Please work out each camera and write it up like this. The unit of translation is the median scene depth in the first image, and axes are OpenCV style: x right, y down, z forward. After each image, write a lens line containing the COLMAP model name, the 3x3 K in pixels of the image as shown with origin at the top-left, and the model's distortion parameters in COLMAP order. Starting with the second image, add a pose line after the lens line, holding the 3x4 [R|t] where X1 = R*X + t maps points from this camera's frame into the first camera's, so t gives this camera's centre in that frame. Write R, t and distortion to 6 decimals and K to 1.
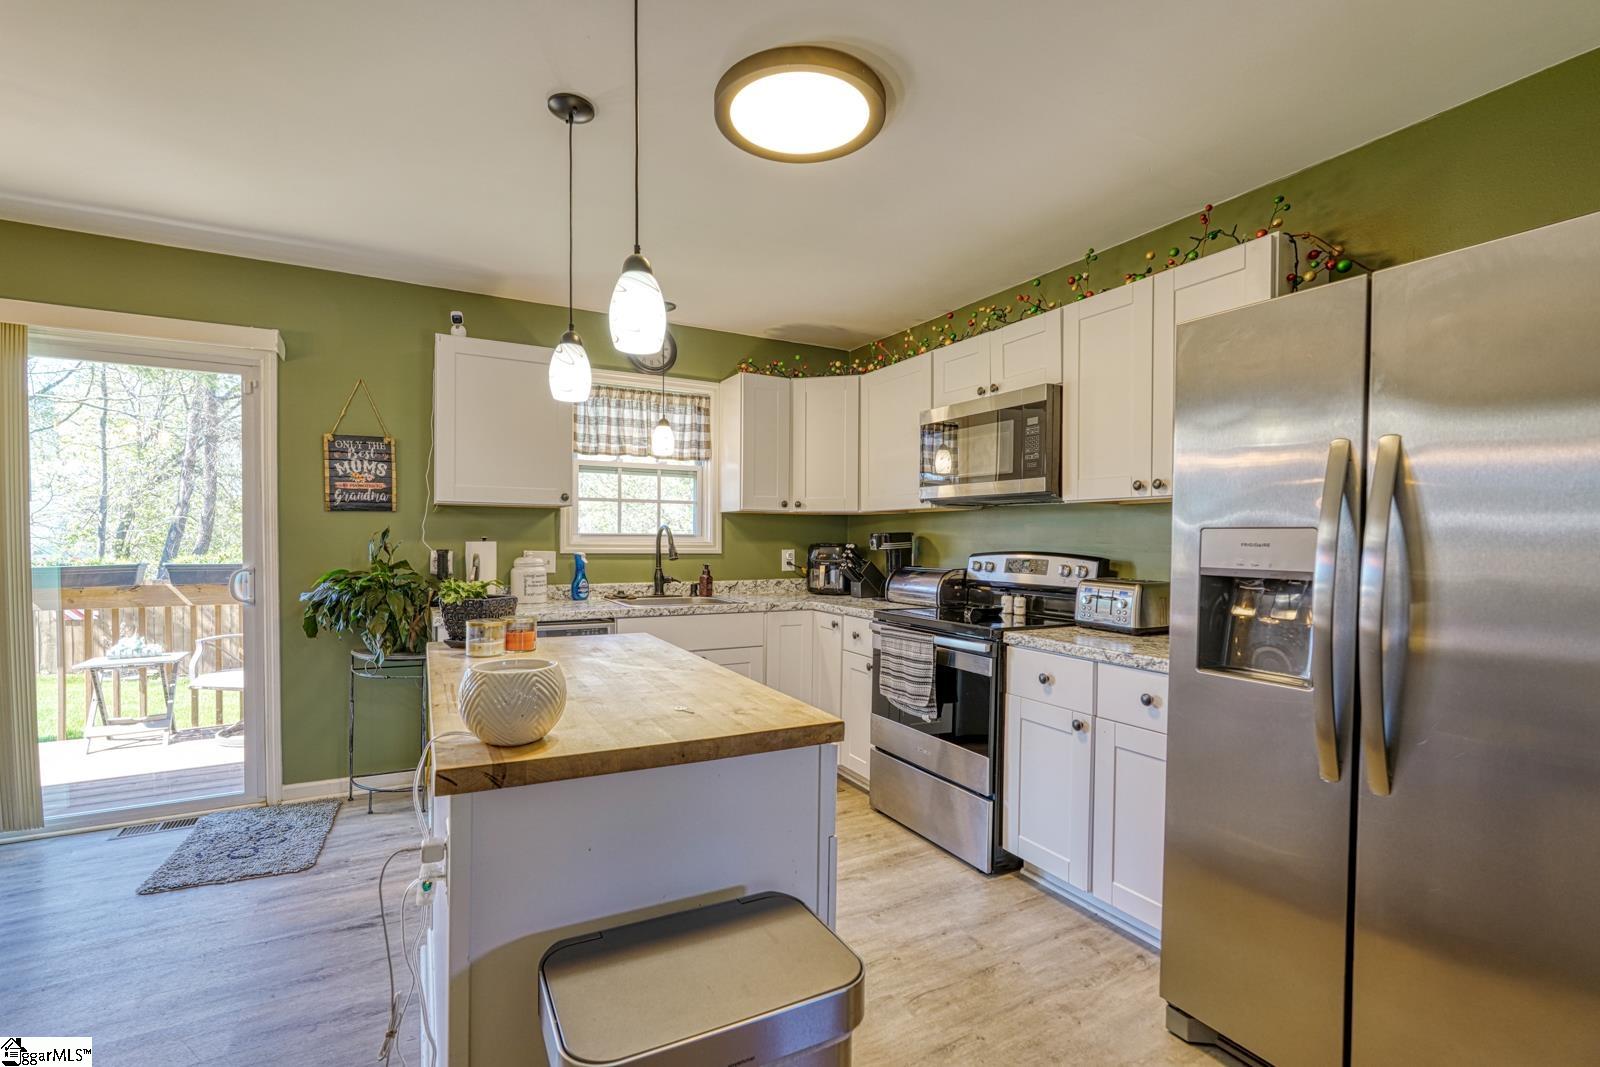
lens RADIAL K [[707.3, 0, 791.7], [0, 707.3, 552.8], [0, 0, 1]] dist [-0.013418, 0.006493]
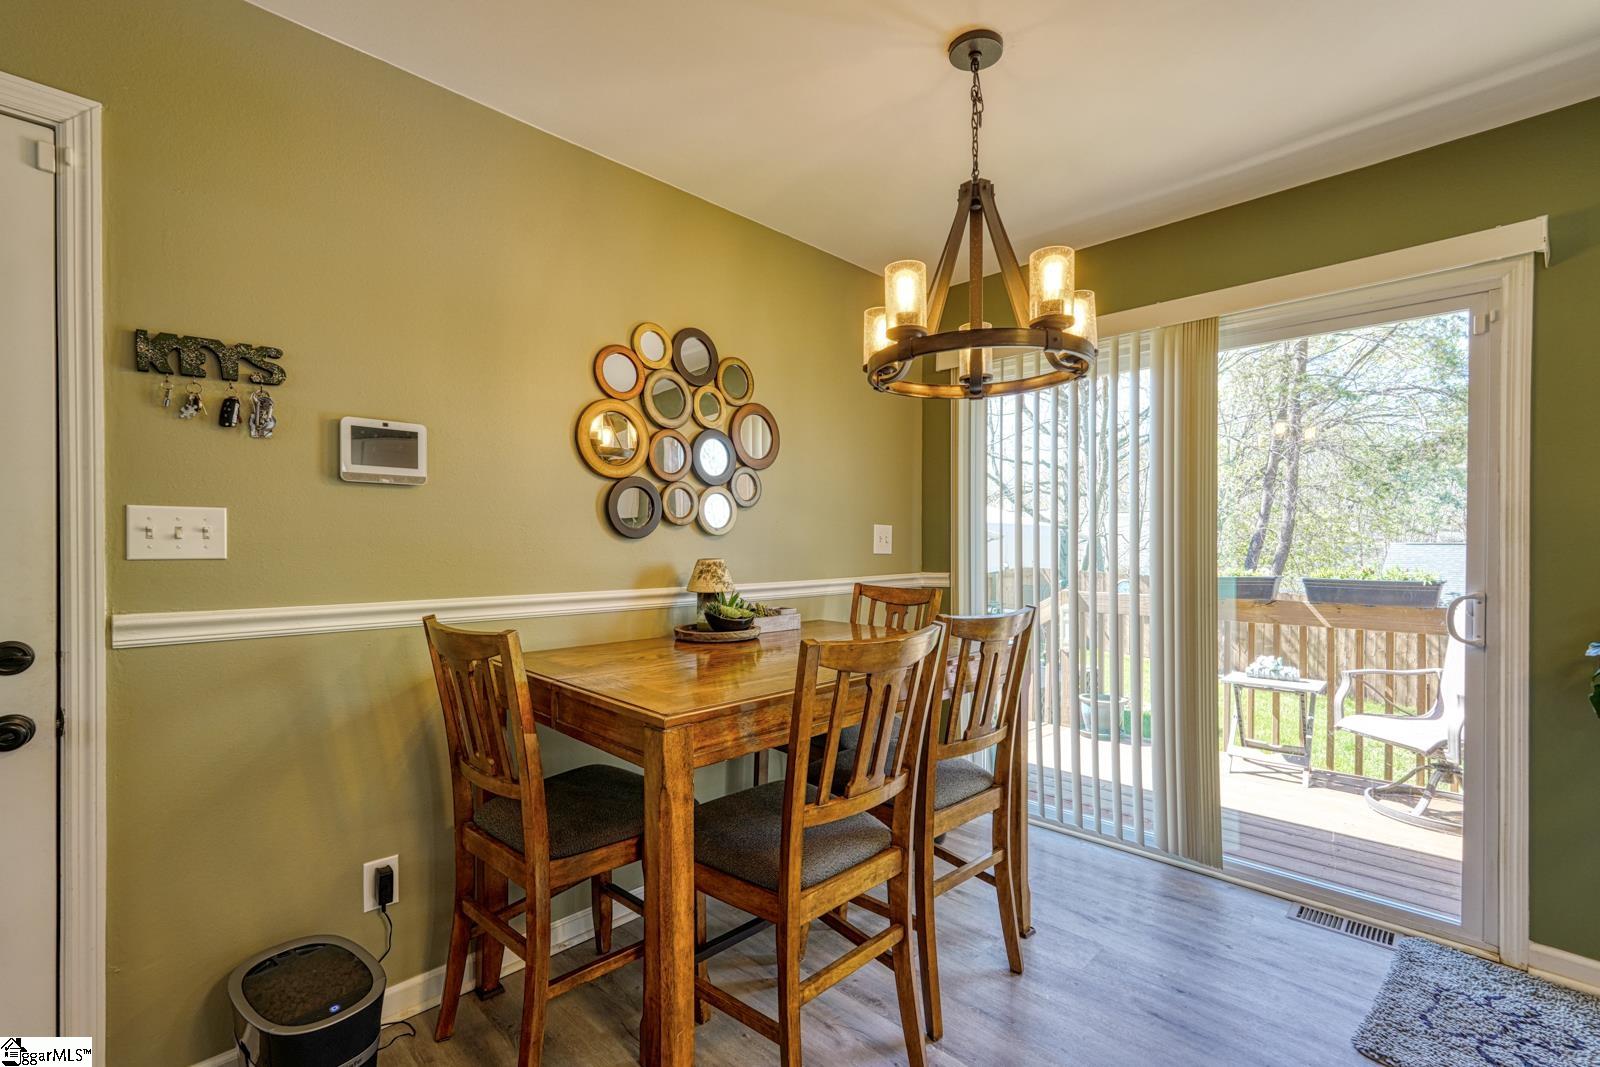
lens RADIAL K [[707.3, 0, 797.3], [0, 707.3, 547.5], [0, 0, 1]] dist [-0.013418, 0.006493]
pose [[0.288408, -0.000381, -0.957507, -0.294805], [-0.020917, 0.999759, -0.006699, -0.004564], [0.957279, 0.021960, 0.288331, 0.172379]]
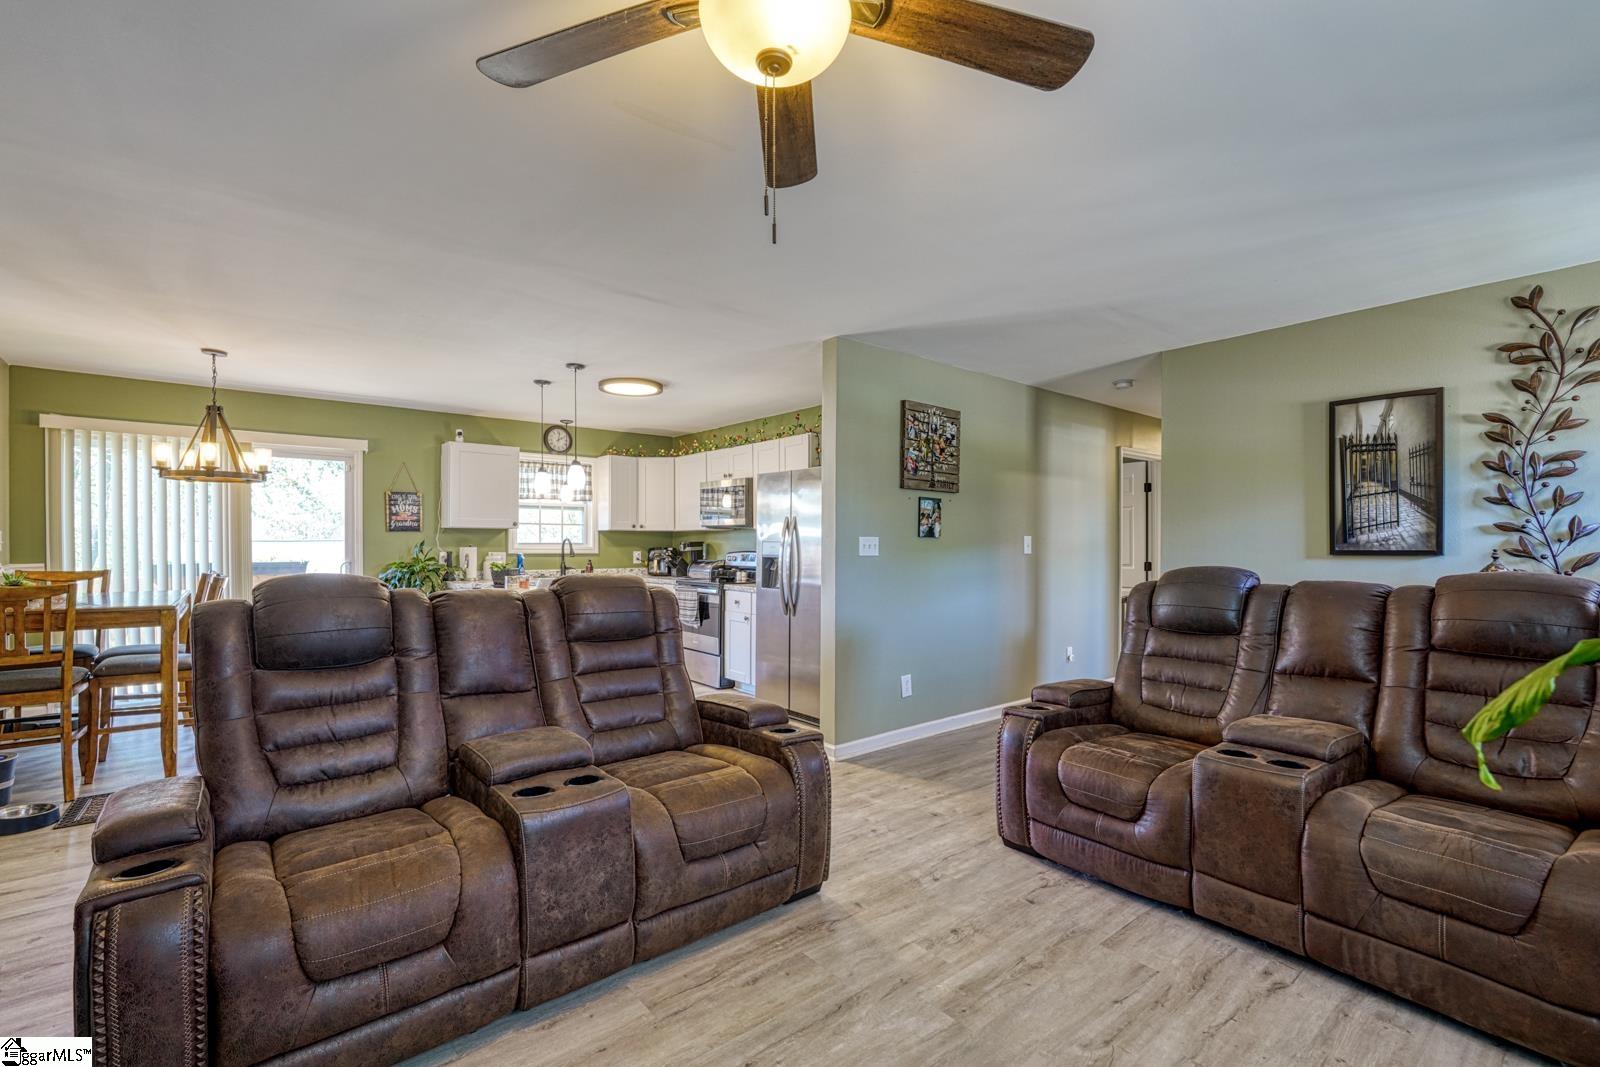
lens RADIAL K [[707.3, 0, 790.1], [0, 707.3, 550.7], [0, 0, 1]] dist [-0.013418, 0.006493]
pose [[0.984533, -0.004897, 0.175133, 0.080240], [0.006662, 0.999933, -0.009492, 0.017505], [-0.175074, 0.010512, 0.984499, -1.043125]]
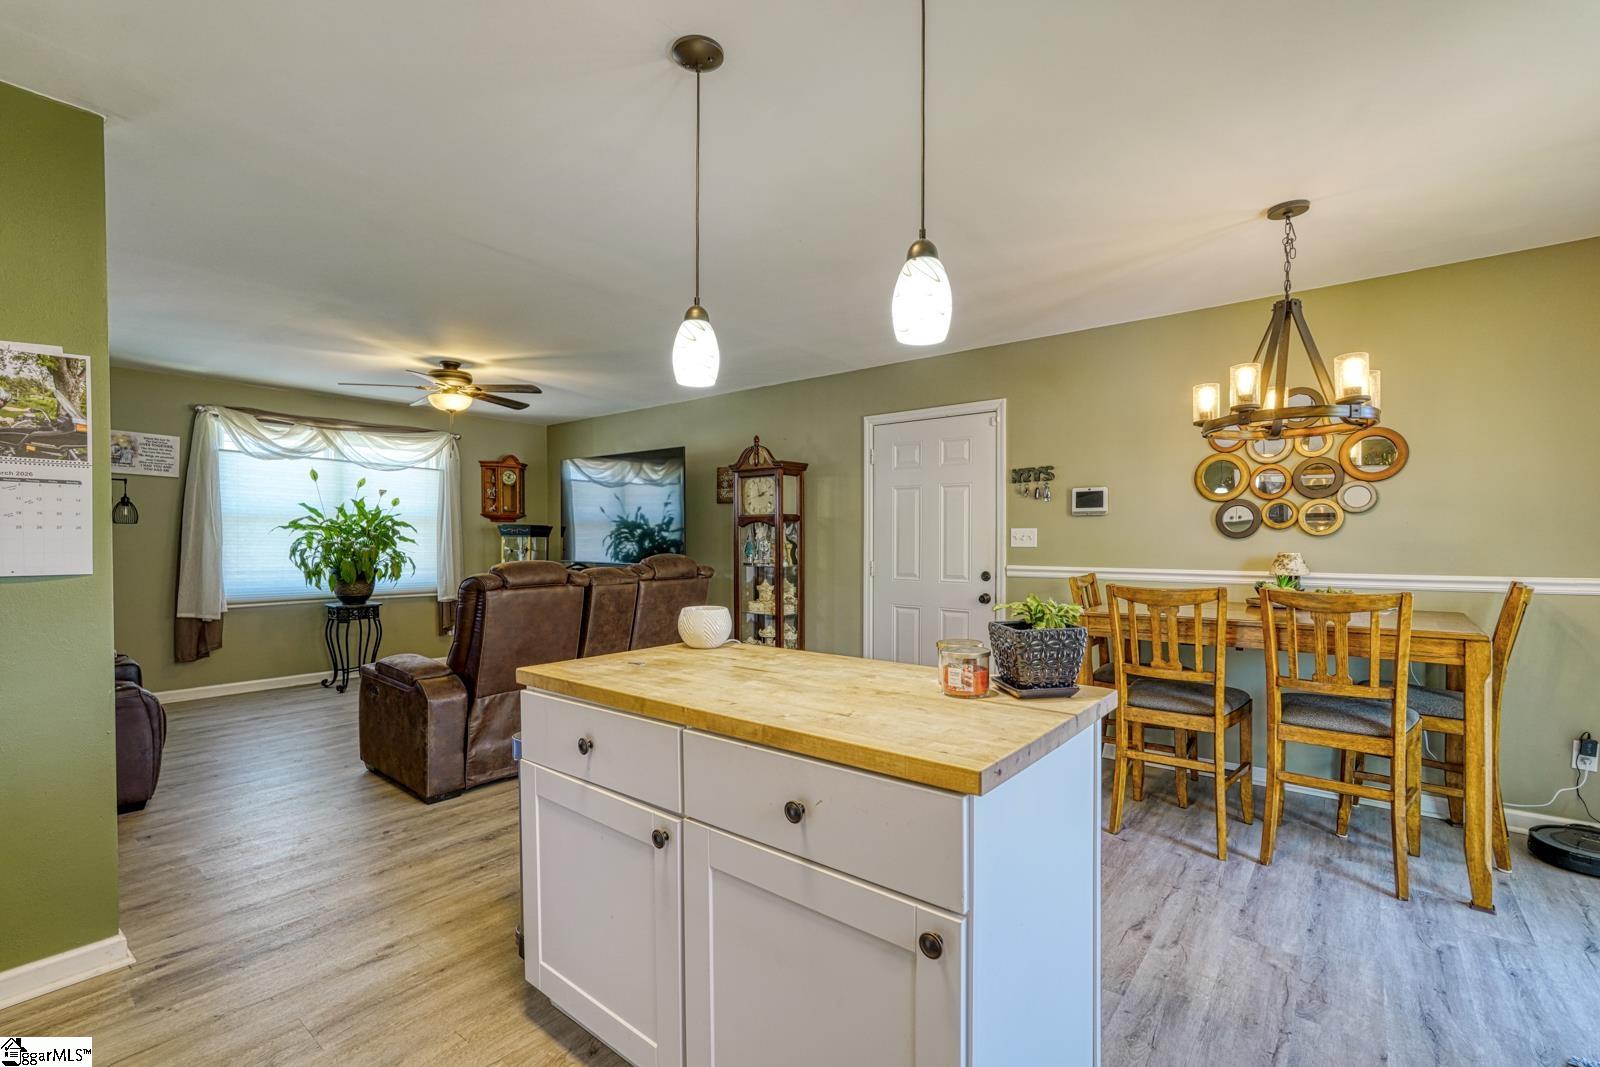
lens RADIAL K [[707.3, 0, 790.9], [0, 707.3, 546.9], [0, 0, 1]] dist [-0.013418, 0.006493]
pose [[-0.927728, -0.004221, -0.373234, 0.030618], [-0.015068, 0.999544, 0.026149, -0.019745], [0.372954, 0.029883, -0.927369, 0.955307]]
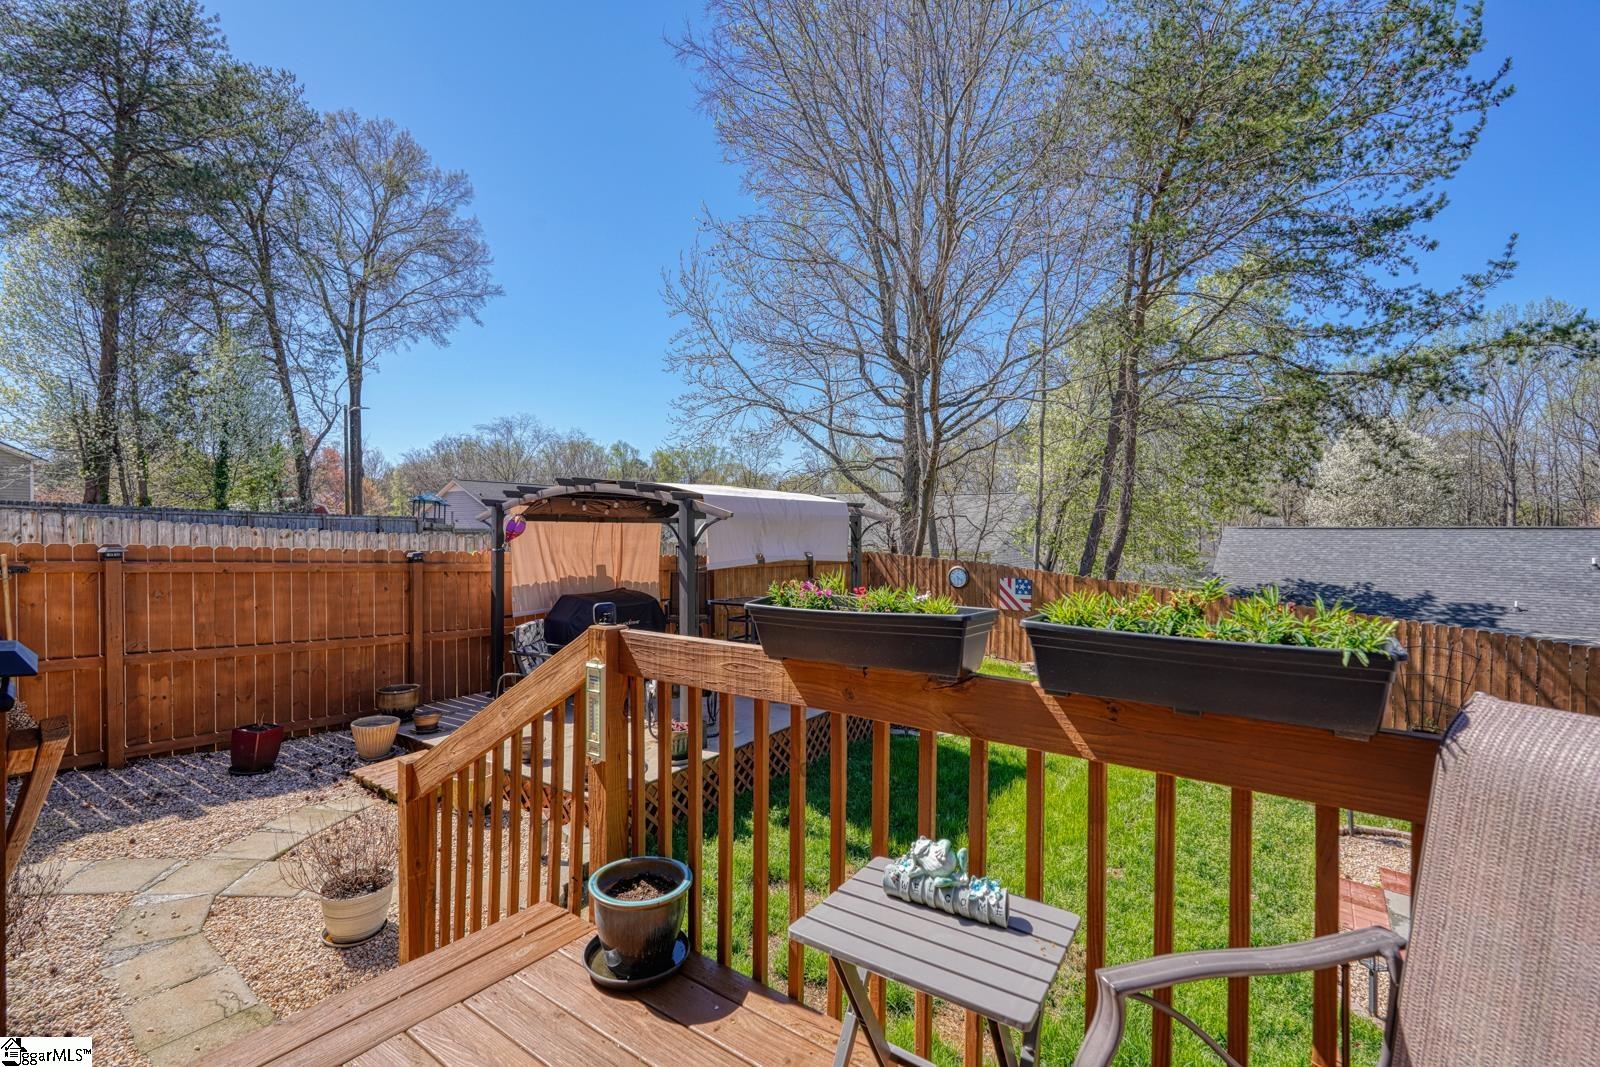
lens RADIAL K [[707.3, 0, 800.2], [0, 707.3, 537.0], [0, 0, 1]] dist [-0.013418, 0.006493]
pose [[0.434598, 0.011392, -0.900552, -0.847178], [-0.026538, 0.999648, -0.000162, -0.027814], [0.900233, 0.023969, 0.434748, 1.002957]]
